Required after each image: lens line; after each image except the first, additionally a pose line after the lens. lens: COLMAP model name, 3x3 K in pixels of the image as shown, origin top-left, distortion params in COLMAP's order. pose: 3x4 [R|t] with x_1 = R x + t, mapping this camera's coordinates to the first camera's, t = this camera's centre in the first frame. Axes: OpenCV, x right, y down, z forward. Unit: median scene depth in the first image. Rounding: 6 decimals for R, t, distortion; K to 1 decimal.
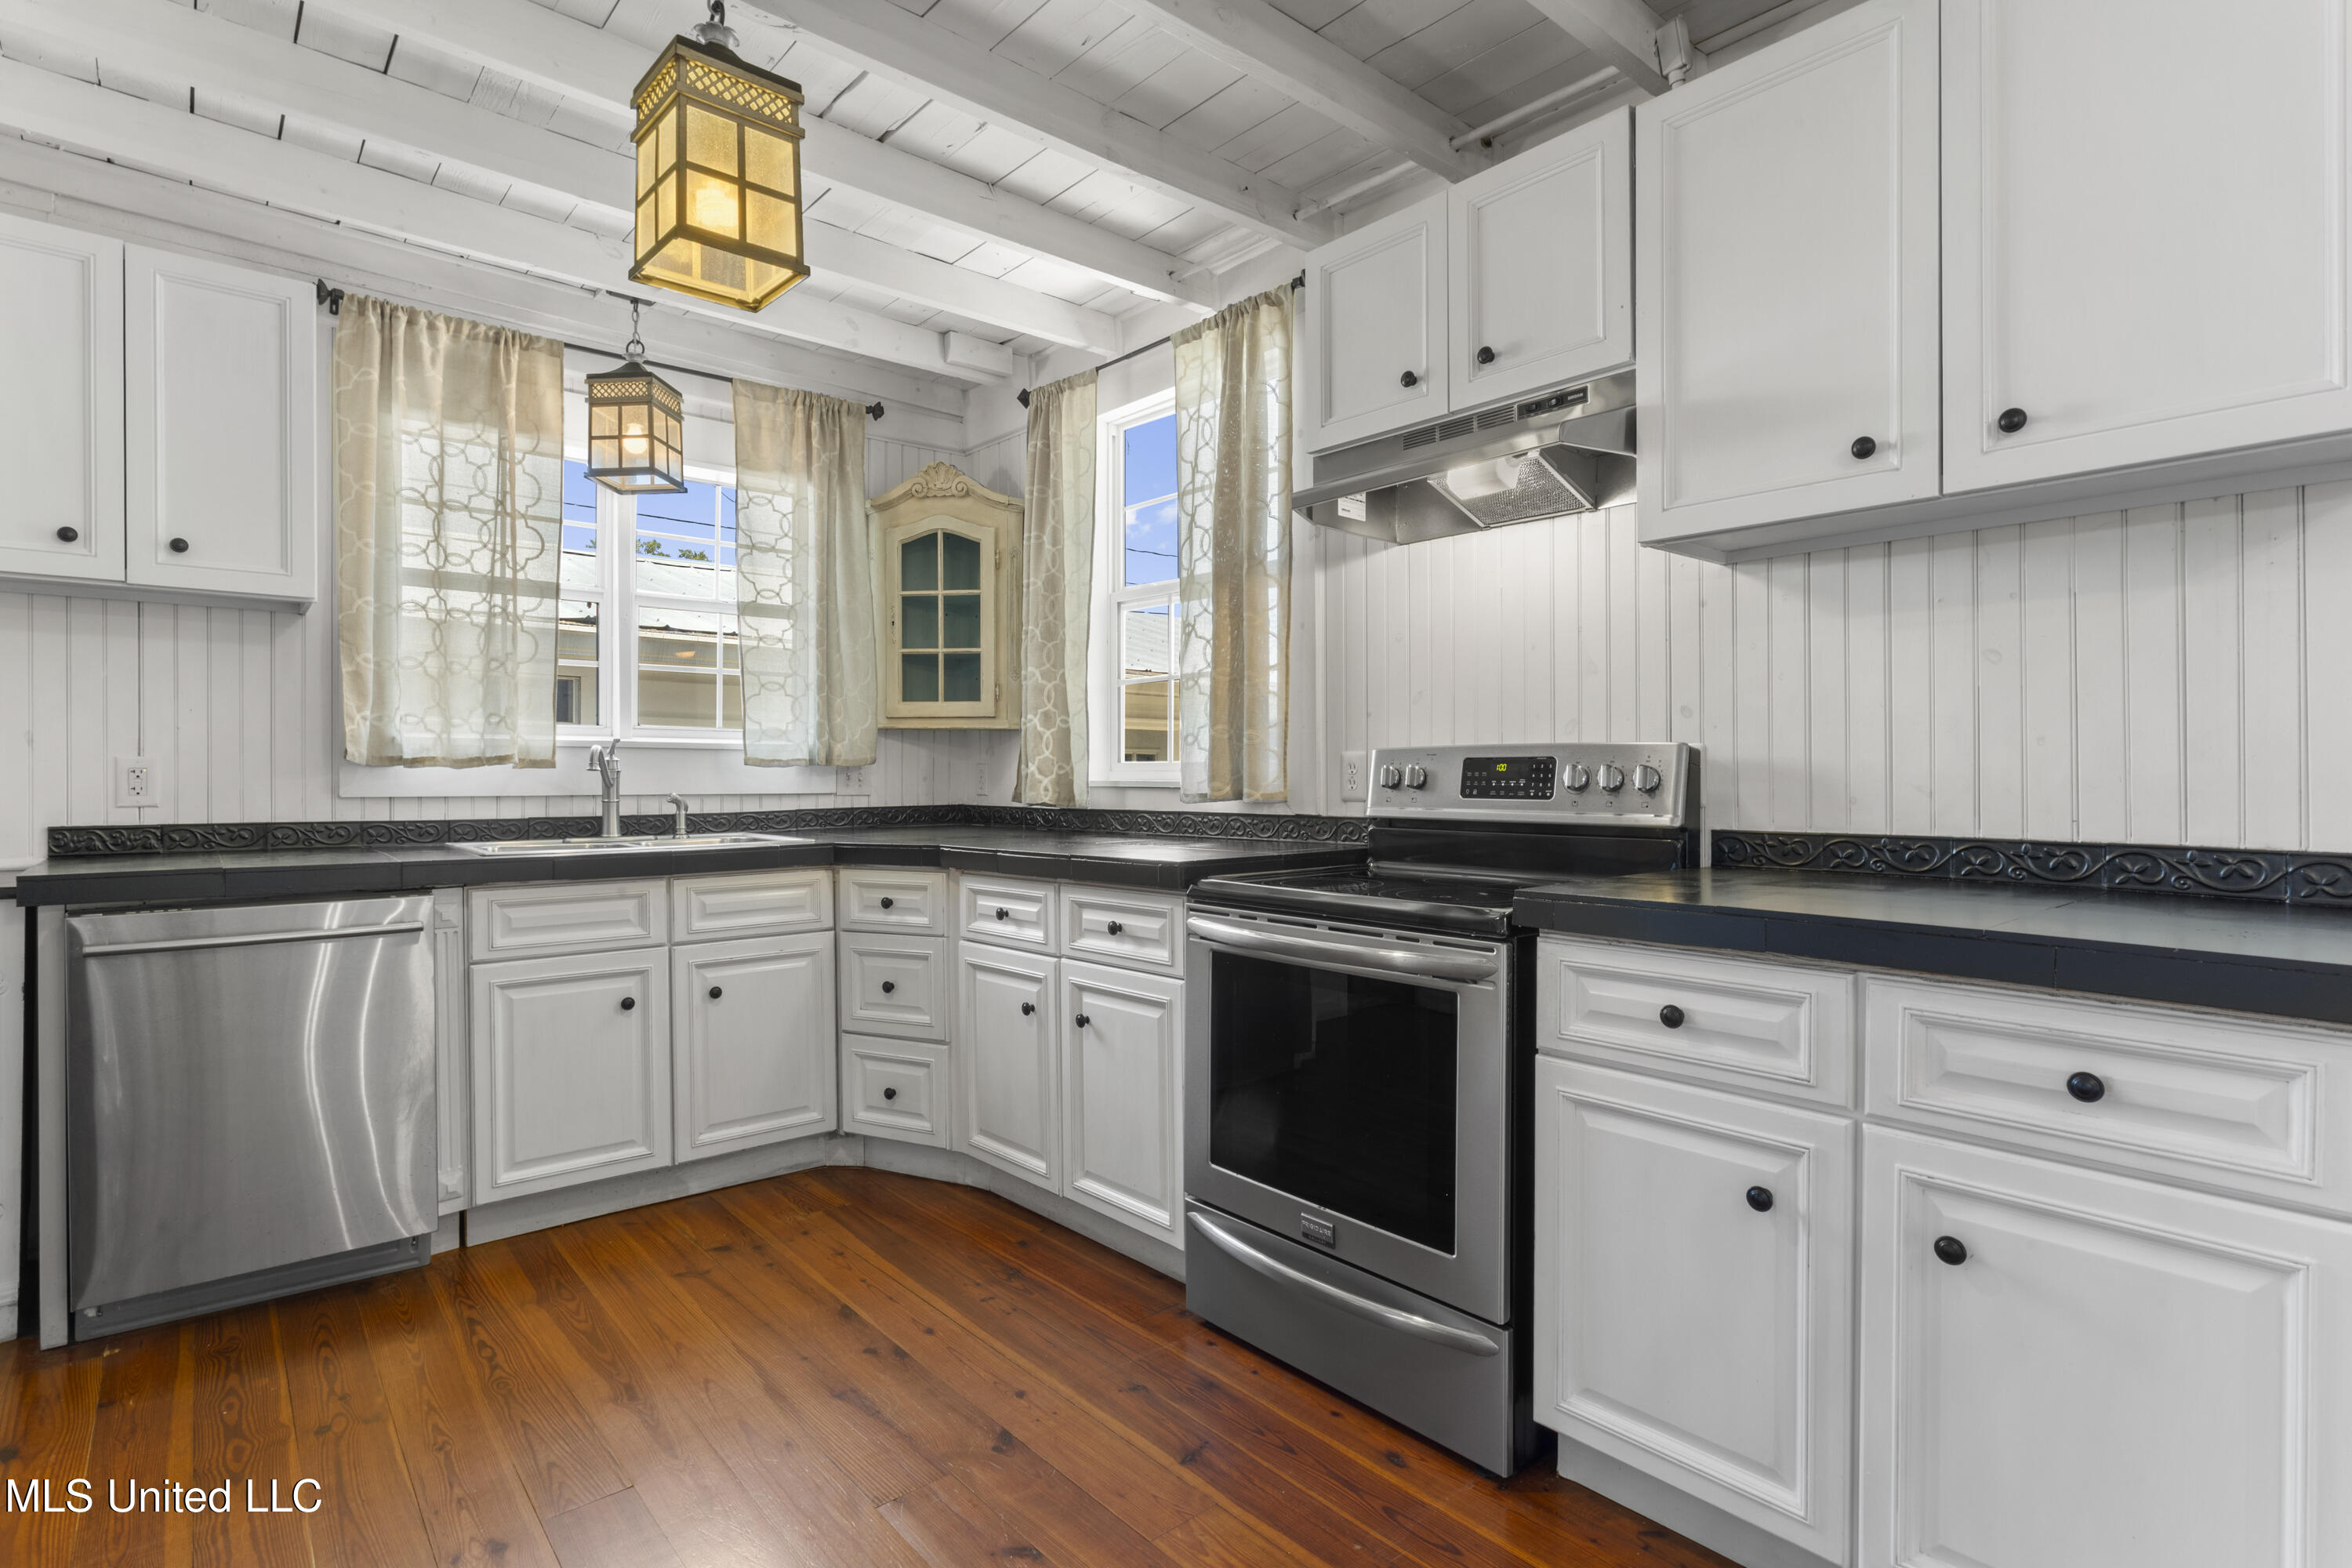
lens RADIAL K [[1156.9, 0, 1174.5], [0, 1156.9, 778.4], [0, 0, 1]] dist [-0.001978, 0.000141]
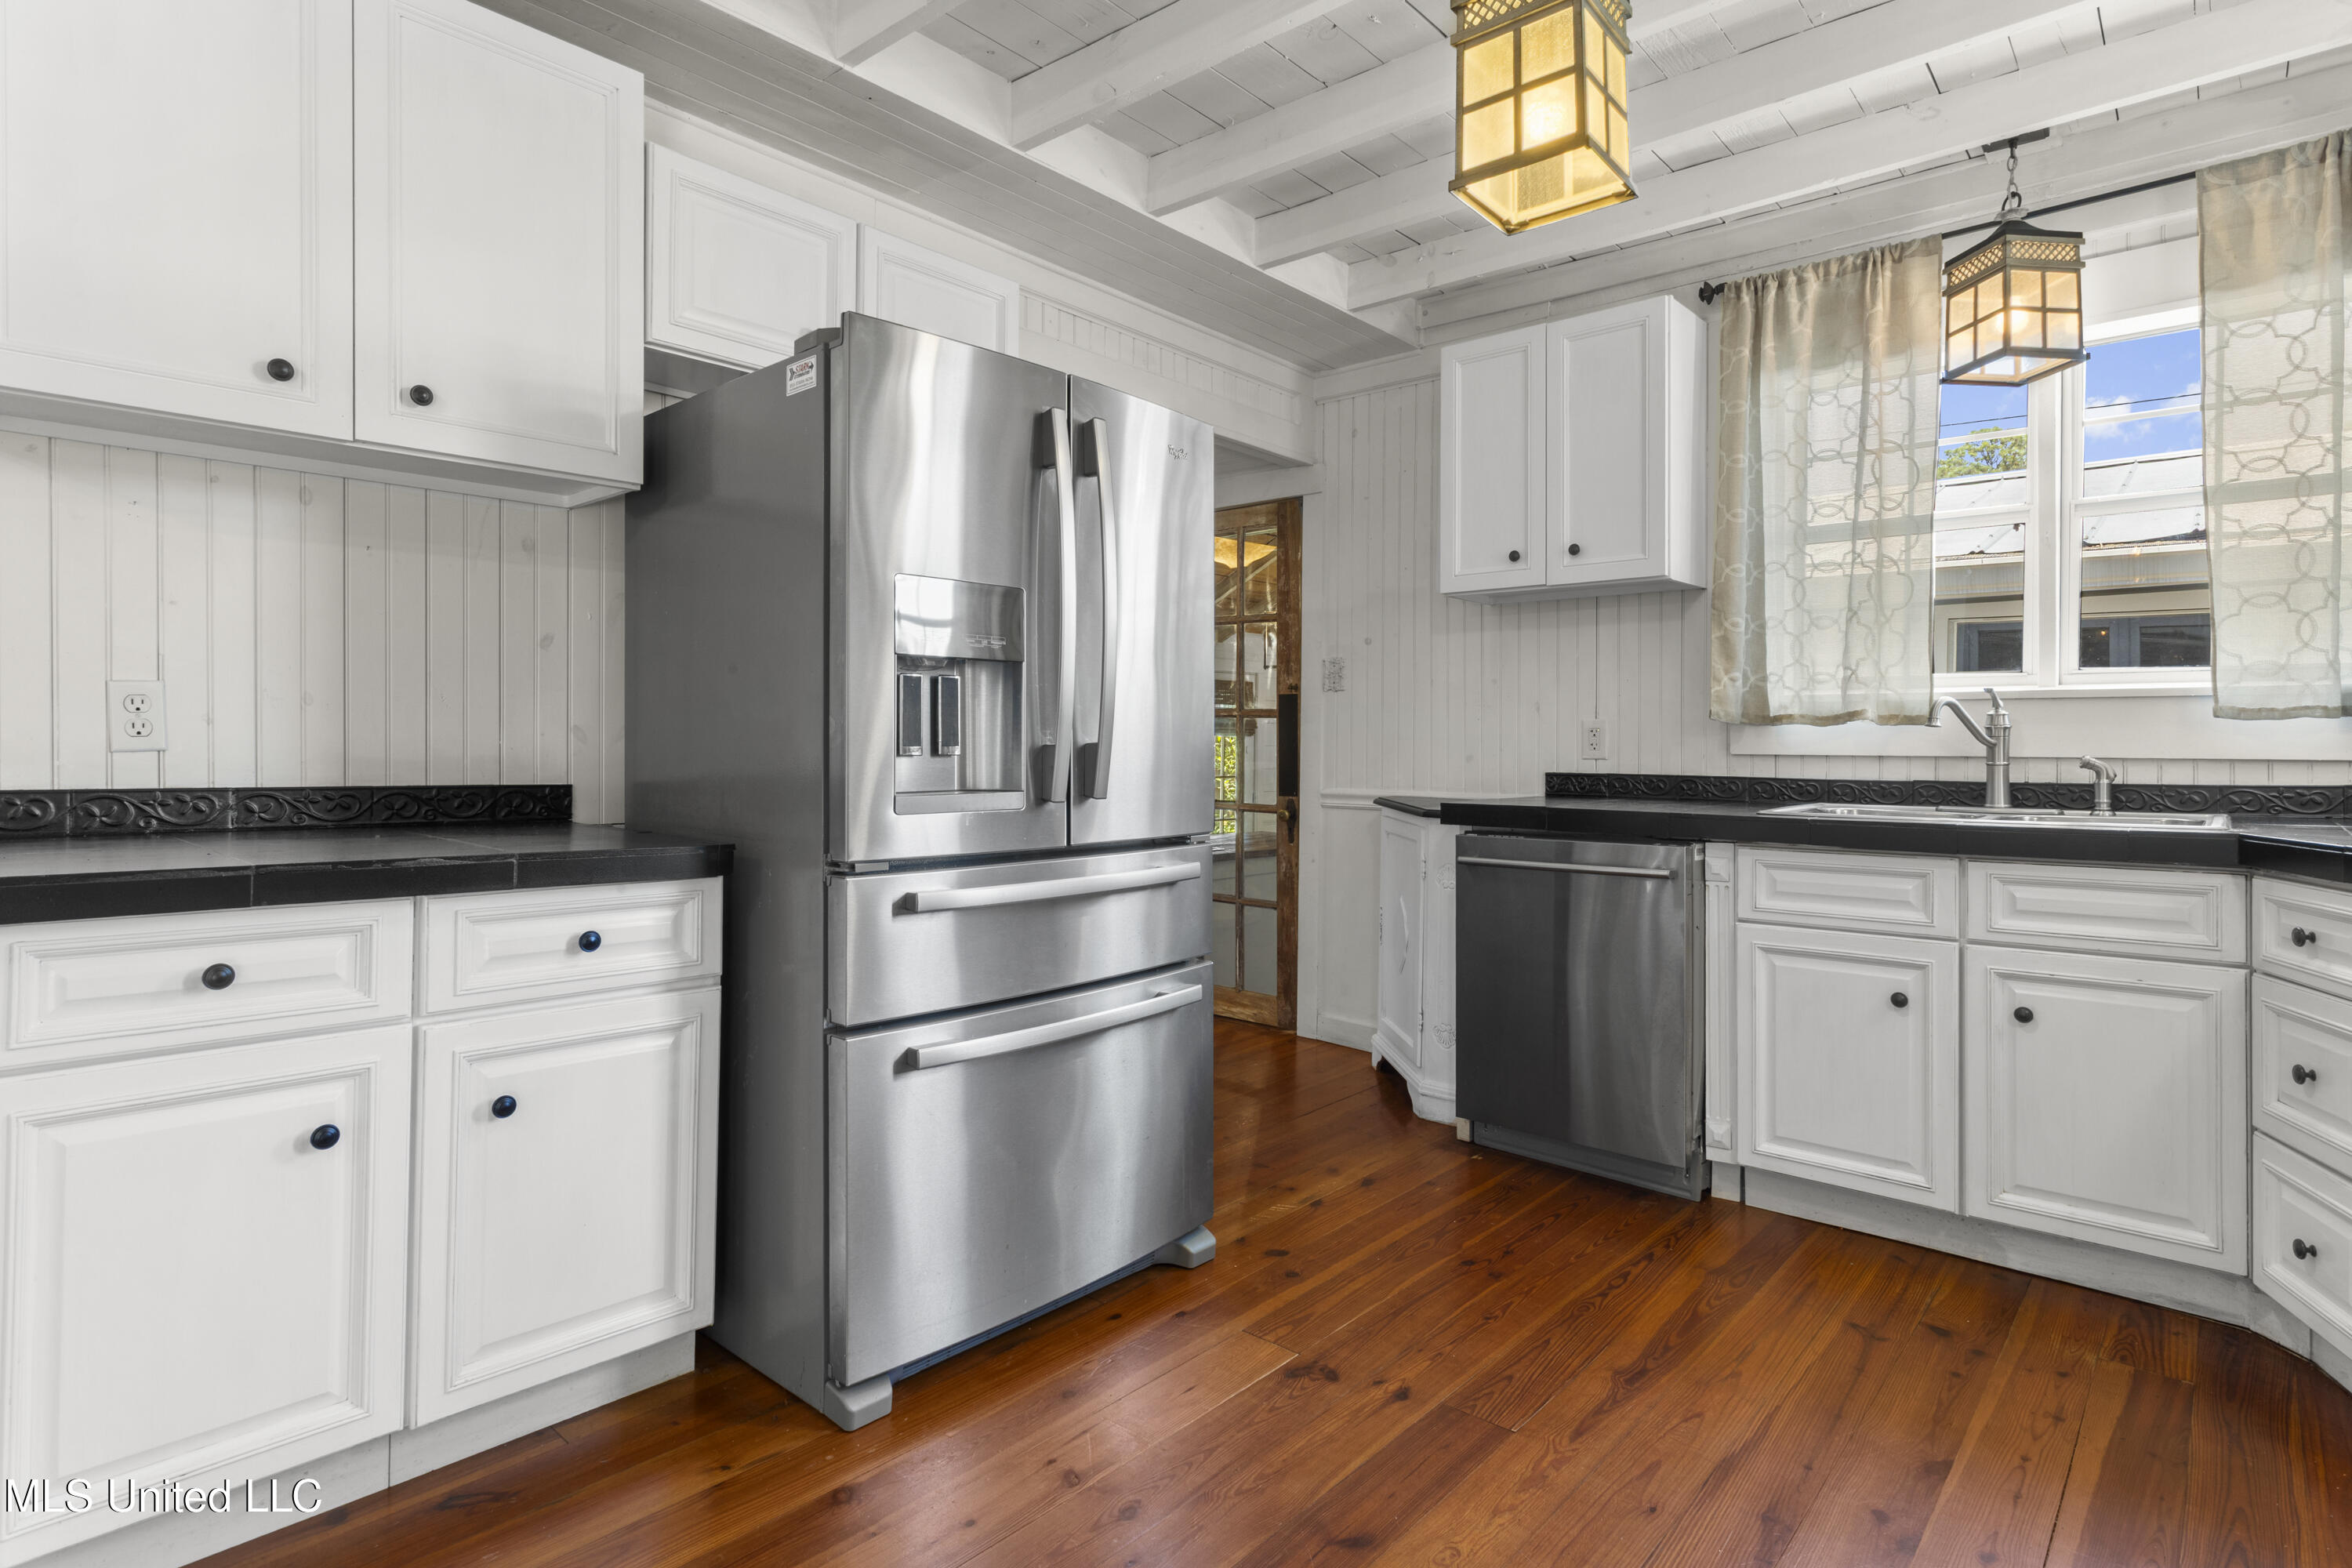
lens RADIAL K [[1196.6, 0, 1173.6], [0, 1196.6, 748.8], [0, 0, 1]] dist [-0.002828, 0.000680]
pose [[0.131628, 0.005587, -0.991283, 0.309209], [-0.005552, 0.999973, 0.004898, 0.008627], [0.991284, 0.004859, 0.131655, 0.336700]]
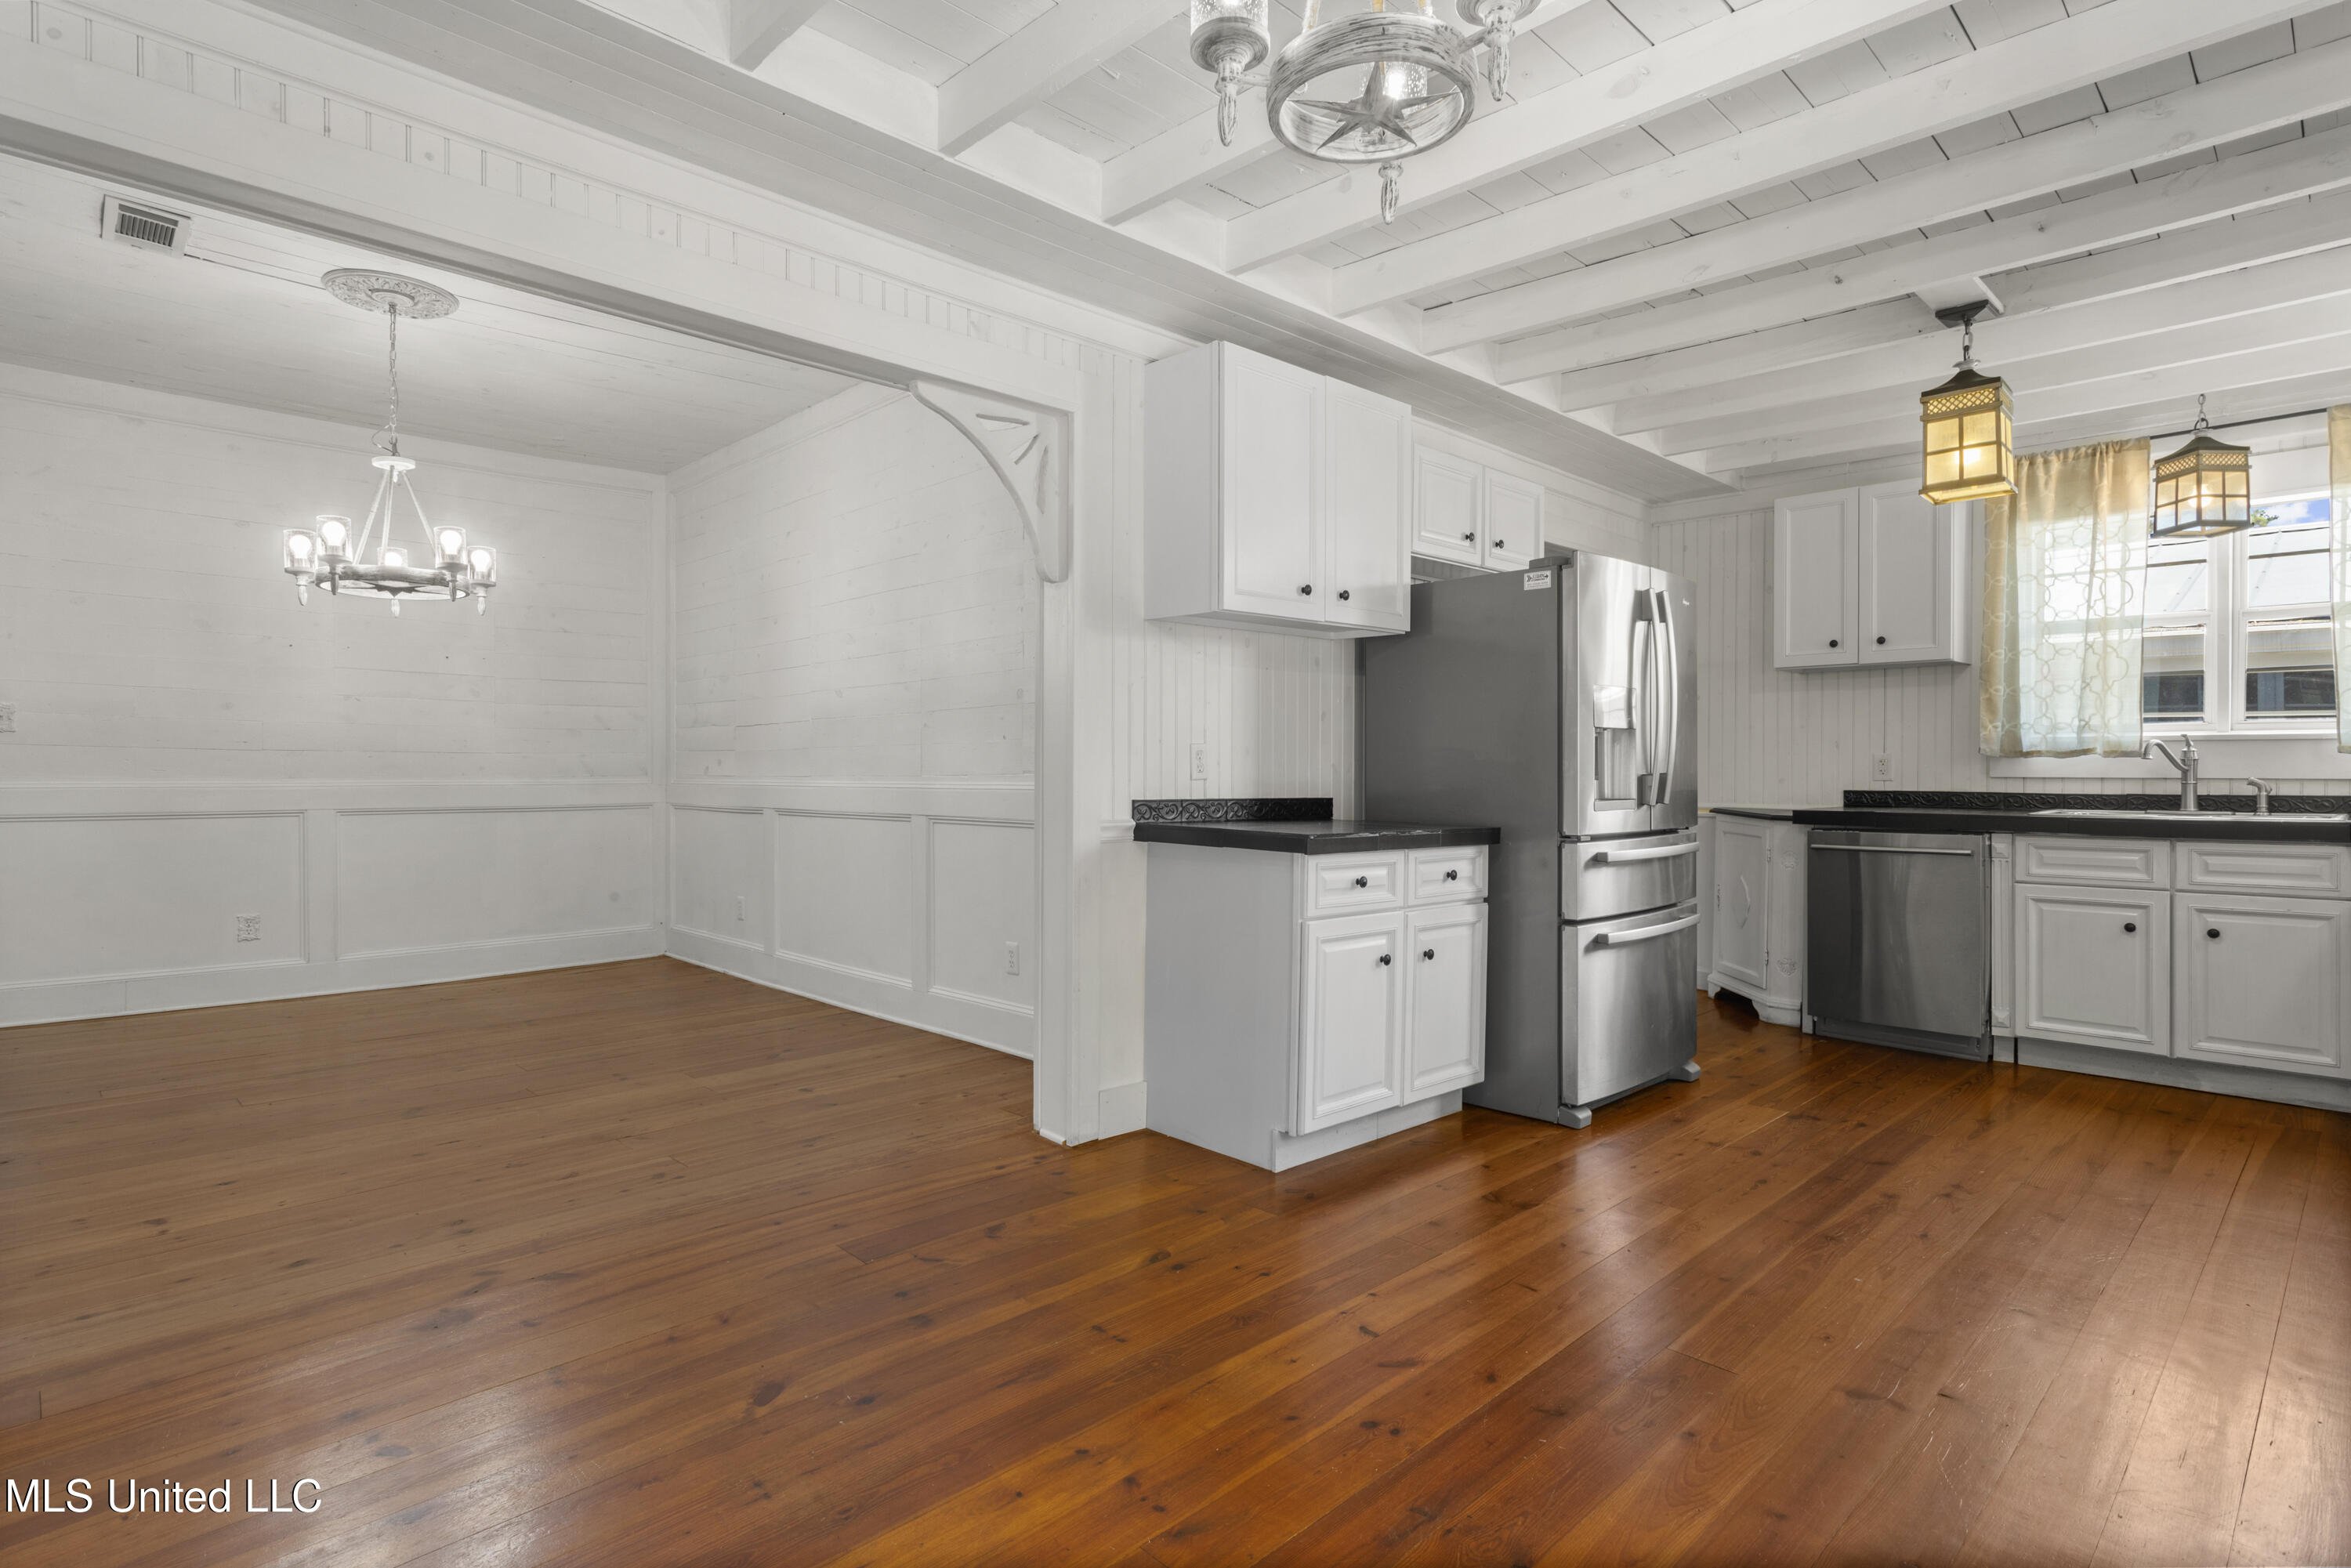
lens RADIAL K [[1184.3, 0, 1163.7], [0, 1184.3, 782.6], [0, 0, 1]] dist [-0.000244, -0.000486]
pose [[0.057172, 0.013964, -0.998267, 0.828452], [-0.000318, 0.999902, 0.013969, 0.001709], [0.998364, -0.000482, 0.057171, -0.224126]]
